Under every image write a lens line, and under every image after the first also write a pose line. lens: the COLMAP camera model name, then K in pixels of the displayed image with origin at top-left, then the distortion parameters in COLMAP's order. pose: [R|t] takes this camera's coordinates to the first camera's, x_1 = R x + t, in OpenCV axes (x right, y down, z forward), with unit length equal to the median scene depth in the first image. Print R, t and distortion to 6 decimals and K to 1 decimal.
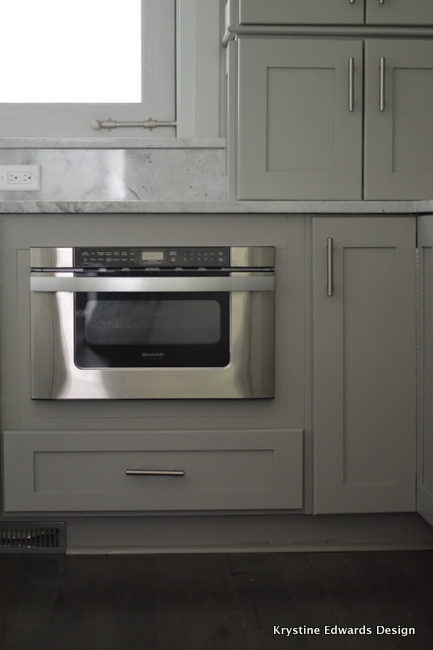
lens RADIAL K [[1456.3, 0, 216.5], [0, 1456.3, 325.0], [0, 0, 1]] dist [-0.021204, -0.151965]
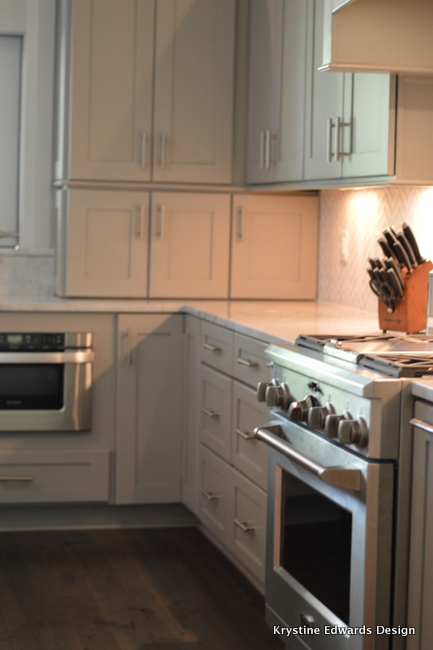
lens RADIAL K [[1456.3, 0, 216.5], [0, 1456.3, 325.0], [0, 0, 1]] dist [-0.021204, -0.151965]
pose [[0.984081, 0.012753, 0.177264, -0.106362], [-0.015702, 0.999761, 0.015244, -0.088225], [-0.177027, -0.017784, 0.984045, -0.552330]]
